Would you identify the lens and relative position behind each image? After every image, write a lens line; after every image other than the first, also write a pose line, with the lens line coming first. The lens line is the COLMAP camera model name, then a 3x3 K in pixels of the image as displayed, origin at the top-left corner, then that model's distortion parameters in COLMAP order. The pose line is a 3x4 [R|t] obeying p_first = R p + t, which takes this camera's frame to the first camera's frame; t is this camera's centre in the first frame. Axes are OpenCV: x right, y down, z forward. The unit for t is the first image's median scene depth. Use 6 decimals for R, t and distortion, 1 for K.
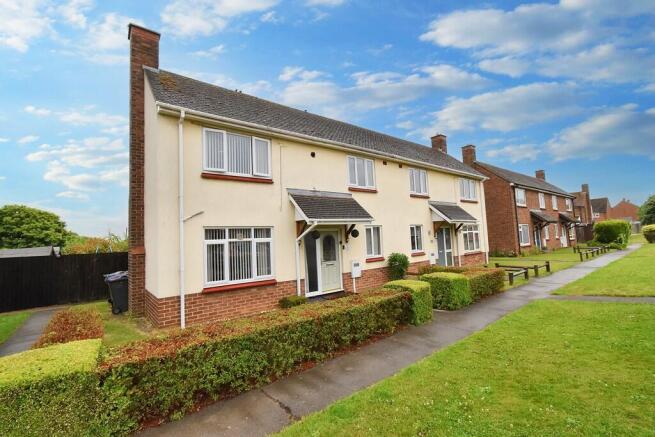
lens RADIAL K [[287.1, 0, 327.1], [0, 287.1, 219.5], [0, 0, 1]] dist [0.007386, -0.000704]
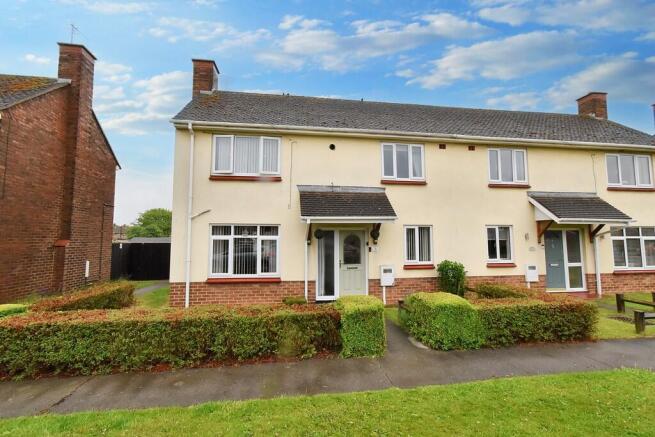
lens RADIAL K [[287.1, 0, 327.6], [0, 287.1, 219.2], [0, 0, 1]] dist [0.007386, -0.000704]
pose [[0.866944, 0.006464, -0.498364, 0.408865], [-0.002758, 0.999963, 0.008172, -0.002063], [0.498398, -0.005710, 0.866930, 0.198655]]
